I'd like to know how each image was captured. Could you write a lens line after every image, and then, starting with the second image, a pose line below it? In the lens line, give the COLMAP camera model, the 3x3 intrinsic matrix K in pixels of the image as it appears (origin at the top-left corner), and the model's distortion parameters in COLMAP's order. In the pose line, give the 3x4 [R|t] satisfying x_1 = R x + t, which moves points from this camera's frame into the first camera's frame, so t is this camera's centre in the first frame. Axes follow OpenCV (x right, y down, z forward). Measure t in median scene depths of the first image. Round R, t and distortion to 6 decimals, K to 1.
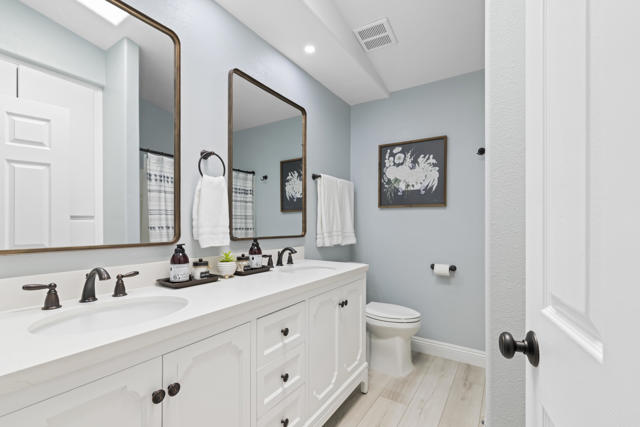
lens RADIAL K [[284.6, 0, 322.2], [0, 284.6, 218.8], [0, 0, 1]] dist [0.003565, 0.000188]
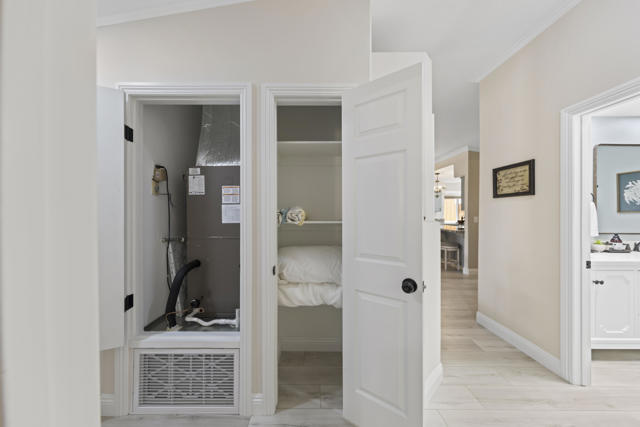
lens RADIAL K [[223.5, 0, 318.5], [0, 223.5, 209.6], [0, 0, 1]] dist [-0.000241, 0.000158]
pose [[0.547502, -0.008045, -0.836766, -0.082612], [0.006863, 0.999963, -0.005124, -0.087440], [0.836777, -0.002937, 0.547537, -1.335587]]
